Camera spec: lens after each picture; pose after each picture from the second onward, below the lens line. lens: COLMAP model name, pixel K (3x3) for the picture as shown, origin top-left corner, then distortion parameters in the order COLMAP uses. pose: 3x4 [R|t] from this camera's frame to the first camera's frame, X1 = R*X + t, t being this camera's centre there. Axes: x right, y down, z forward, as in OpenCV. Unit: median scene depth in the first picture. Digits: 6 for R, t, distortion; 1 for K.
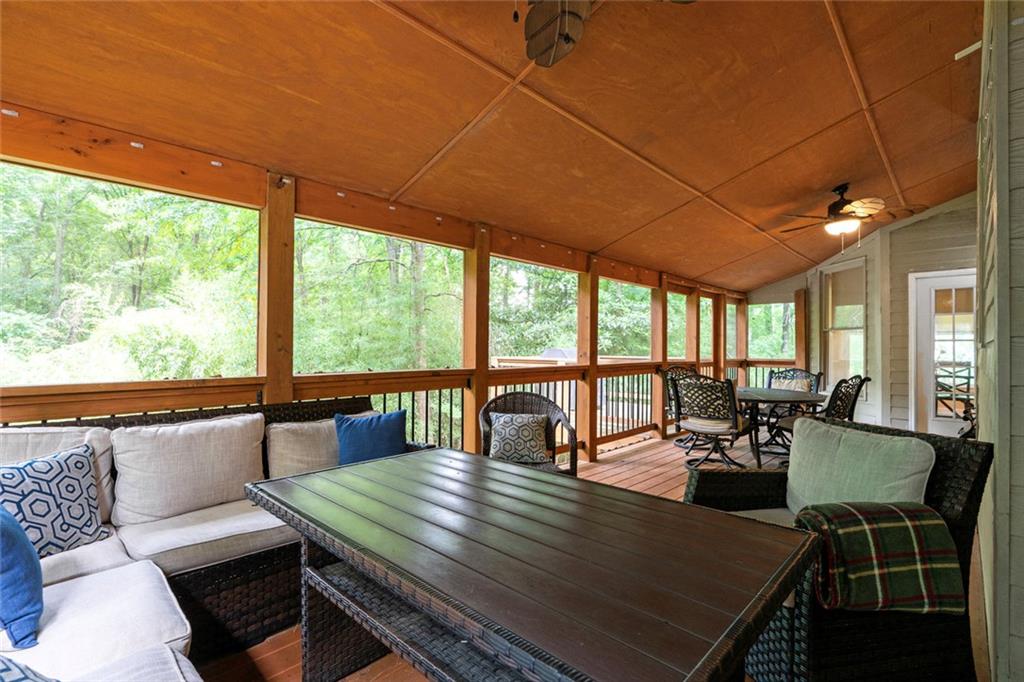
lens RADIAL K [[465.0, 0, 511.0], [0, 465.0, 347.9], [0, 0, 1]] dist [0.000367, 0.000084]
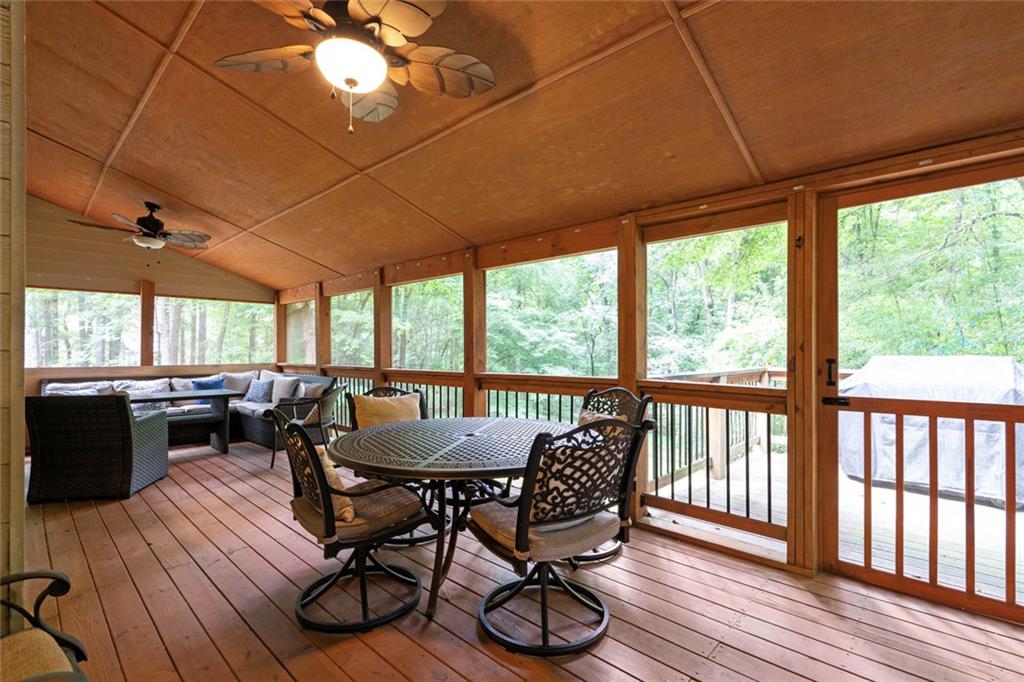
lens RADIAL K [[465.0, 0, 511.0], [0, 465.0, 347.9], [0, 0, 1]] dist [0.000367, 0.000084]
pose [[-0.006781, -0.025298, -0.999657, 1.092921], [-0.027461, 0.999308, -0.025103, 0.007772], [0.999600, 0.027281, -0.007471, 1.127514]]
